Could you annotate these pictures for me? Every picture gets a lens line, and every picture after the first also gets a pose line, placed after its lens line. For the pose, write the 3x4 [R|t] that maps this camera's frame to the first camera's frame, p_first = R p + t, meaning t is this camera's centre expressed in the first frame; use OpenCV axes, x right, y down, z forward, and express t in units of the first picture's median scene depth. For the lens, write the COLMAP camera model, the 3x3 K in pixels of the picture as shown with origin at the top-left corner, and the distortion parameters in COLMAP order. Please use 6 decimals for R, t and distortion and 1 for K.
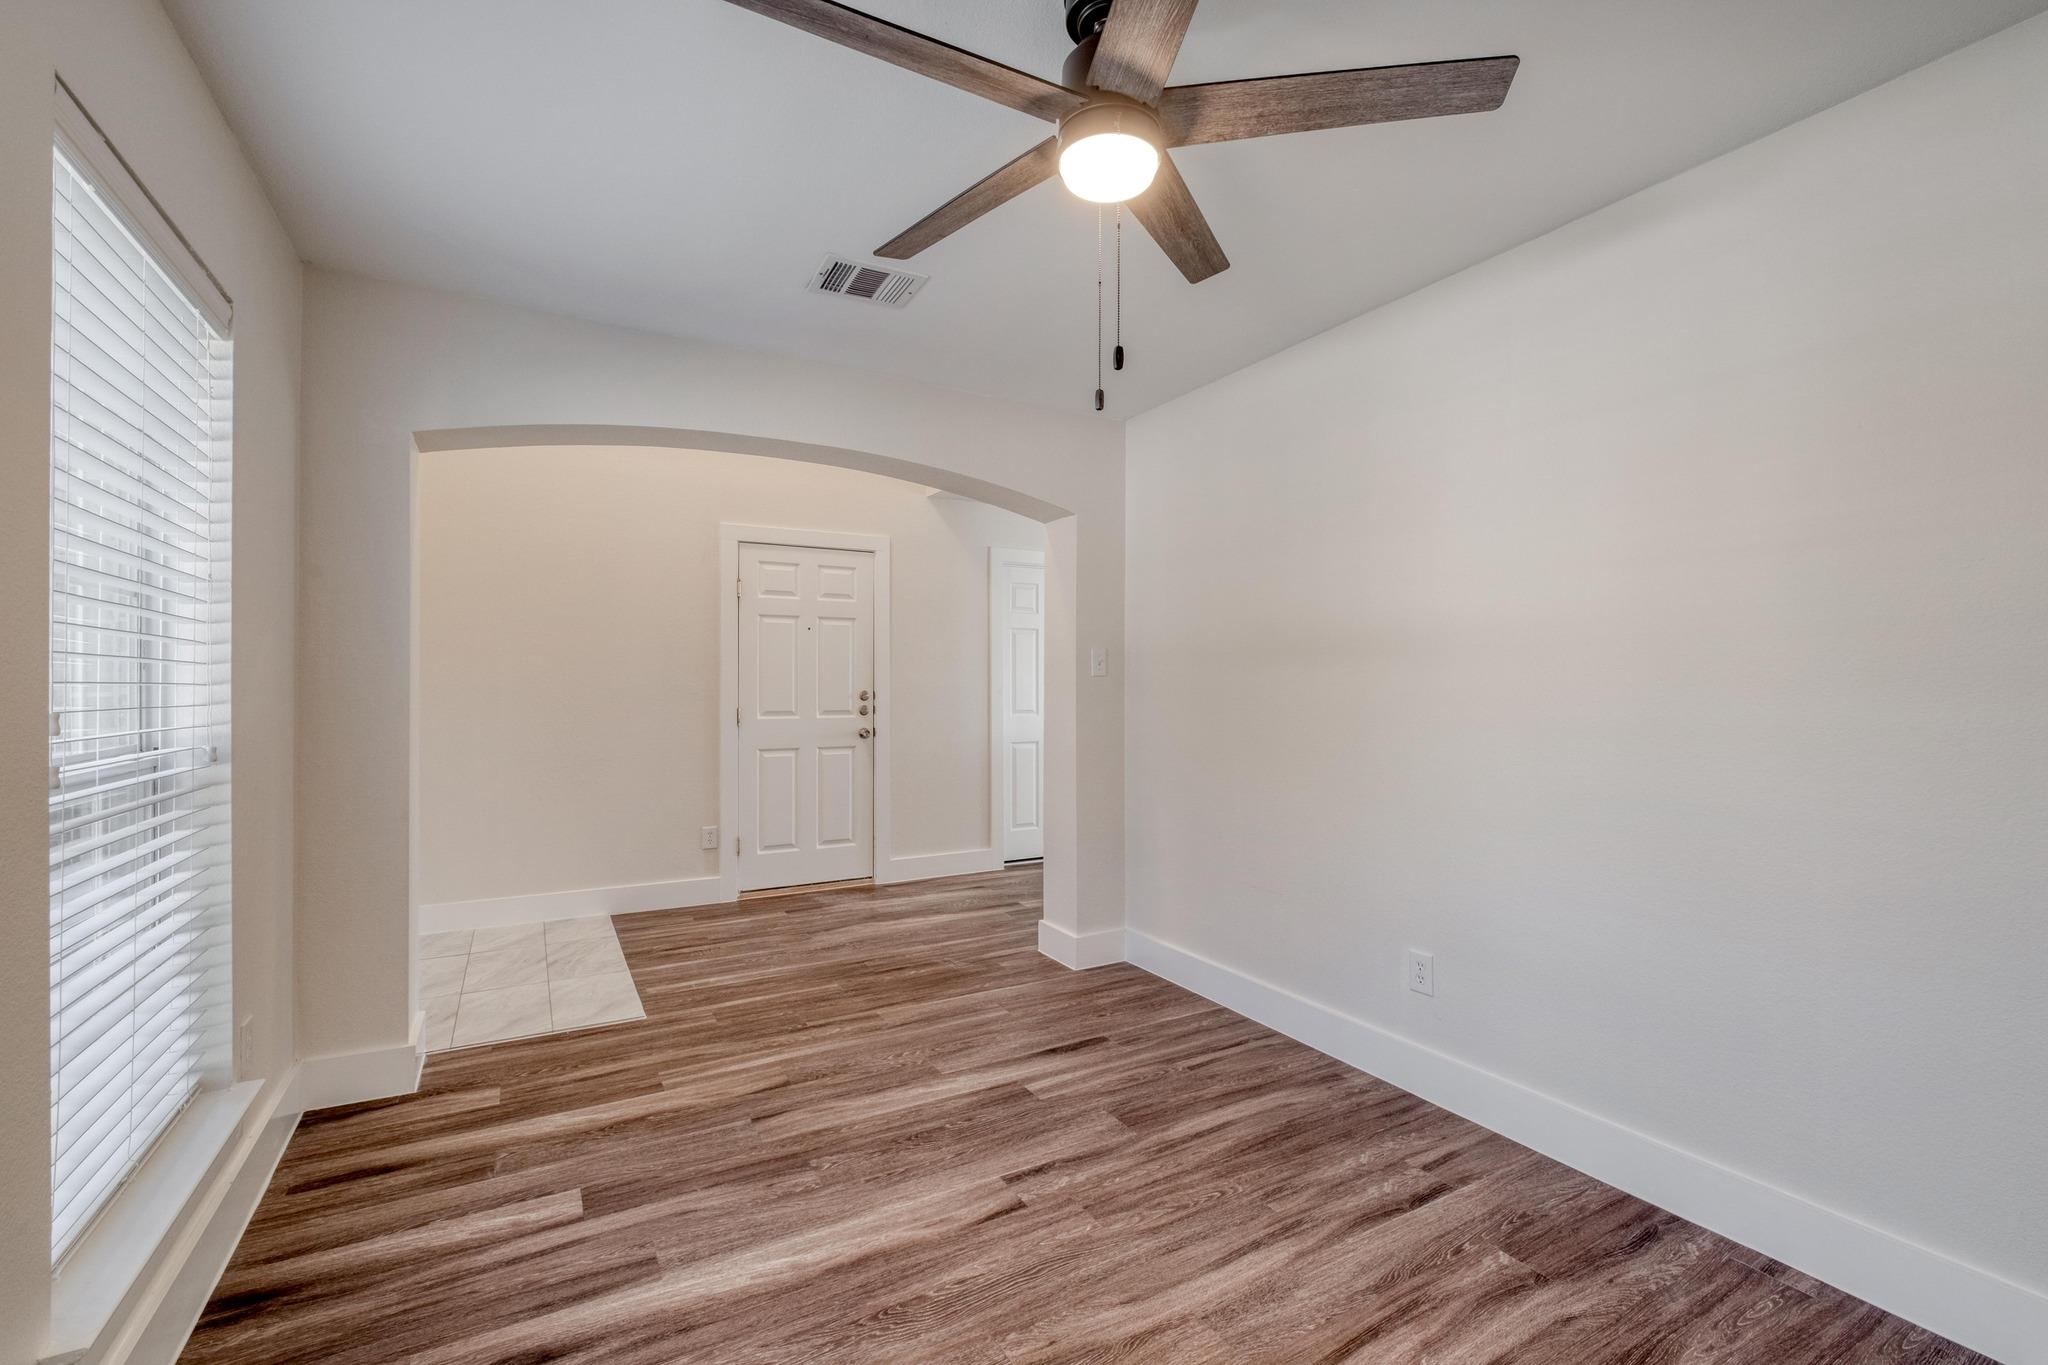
lens RADIAL K [[887.3, 0, 1038.5], [0, 887.3, 674.7], [0, 0, 1]] dist [0.007957, -0.001349]
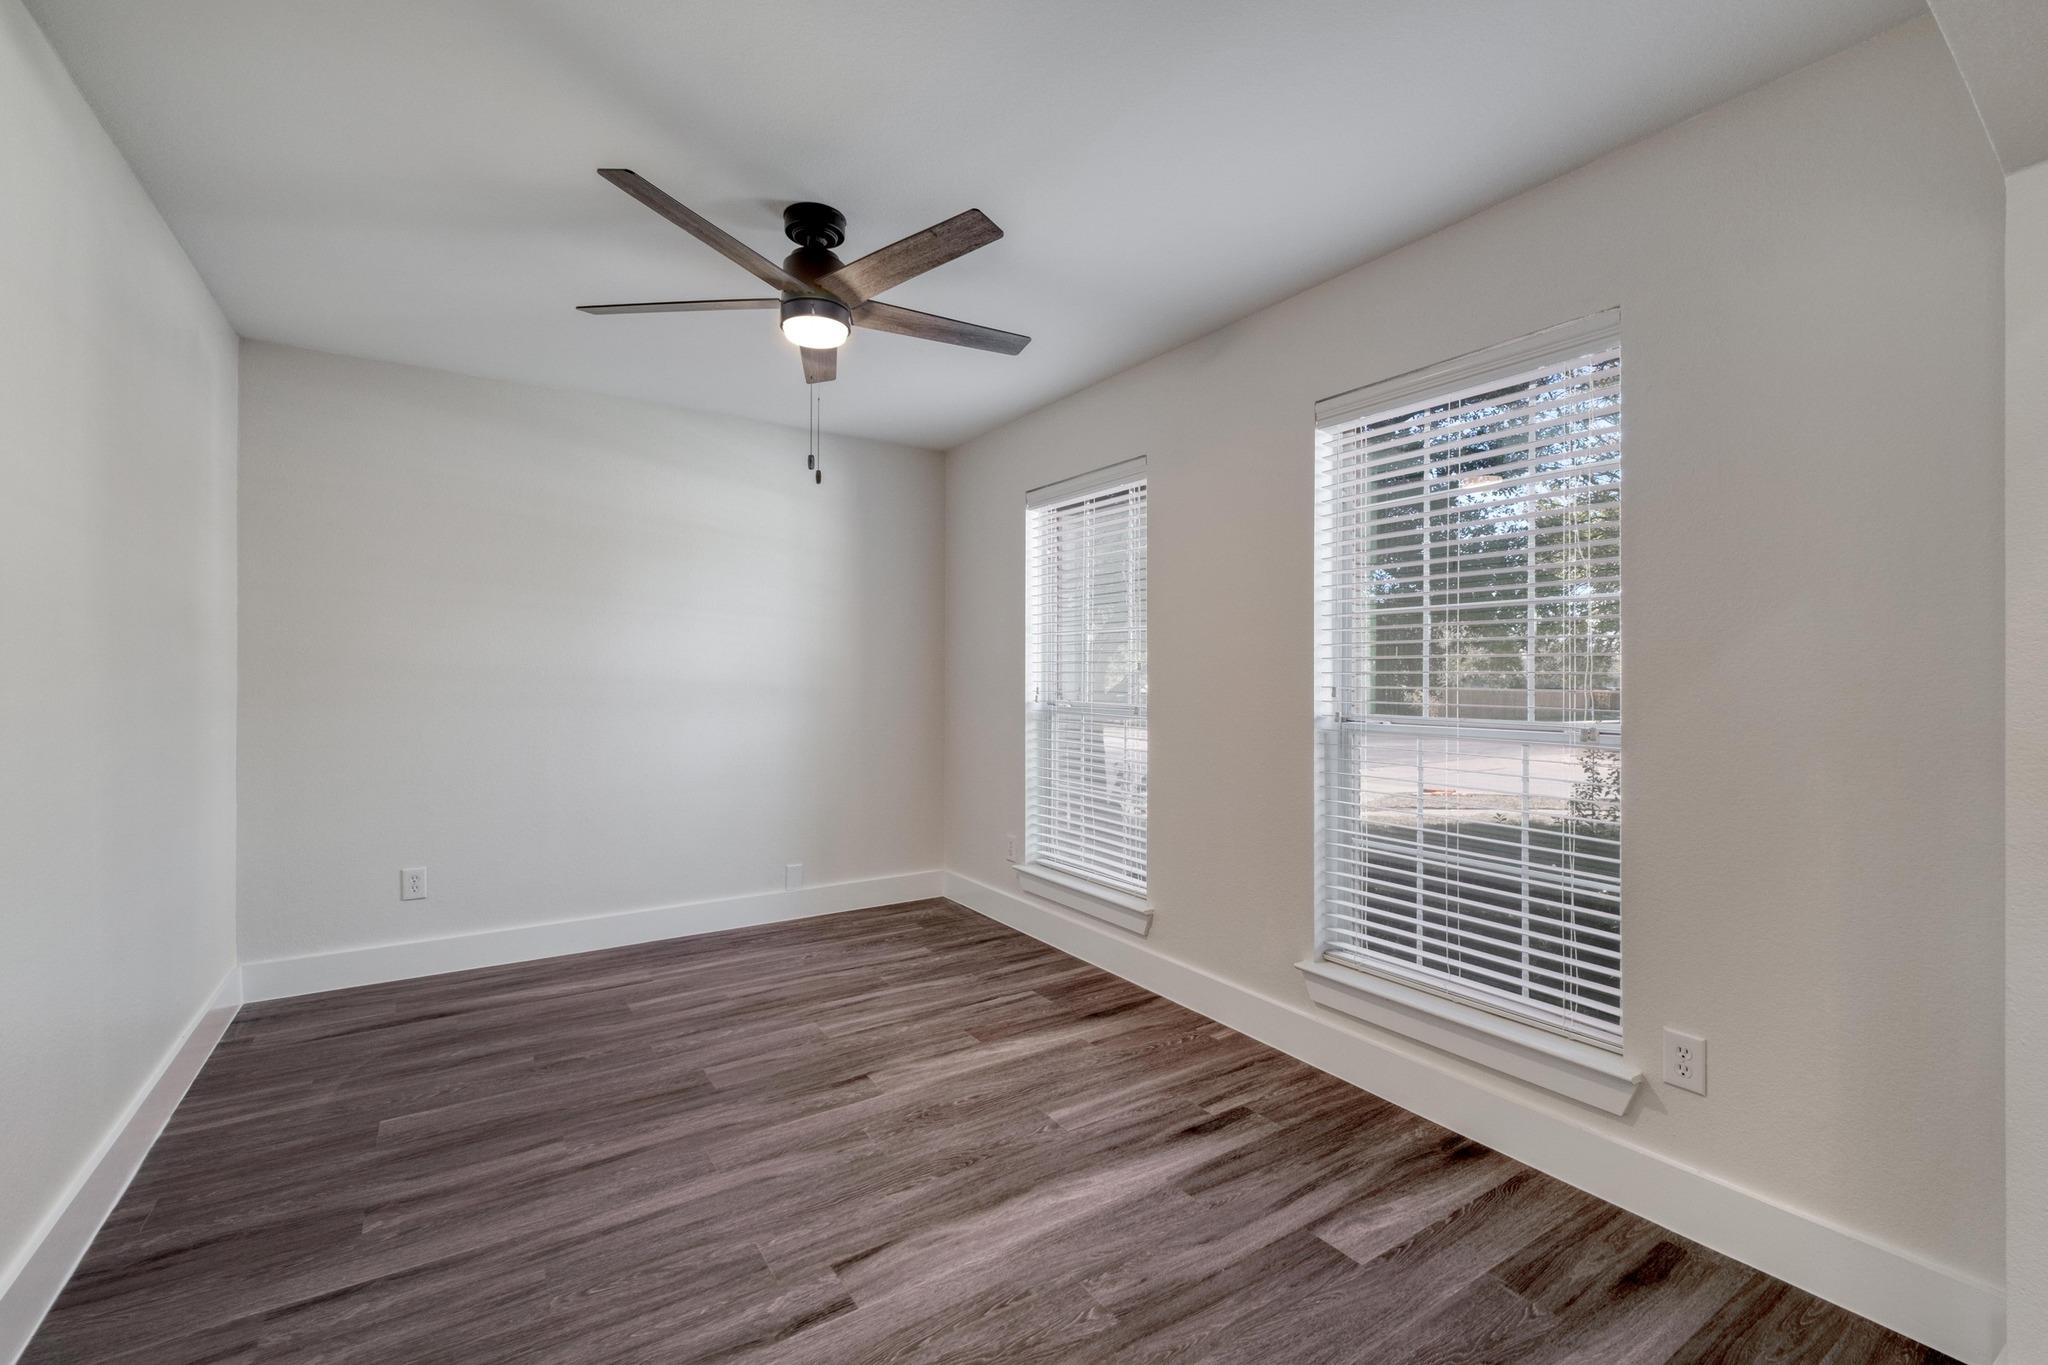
lens RADIAL K [[887.3, 0, 1038.5], [0, 887.3, 674.7], [0, 0, 1]] dist [0.007957, -0.001349]
pose [[-0.997909, -0.005309, -0.064423, -0.162355], [-0.004403, 0.999890, -0.014186, 0.031479], [0.064491, -0.013873, -0.997822, 1.977829]]
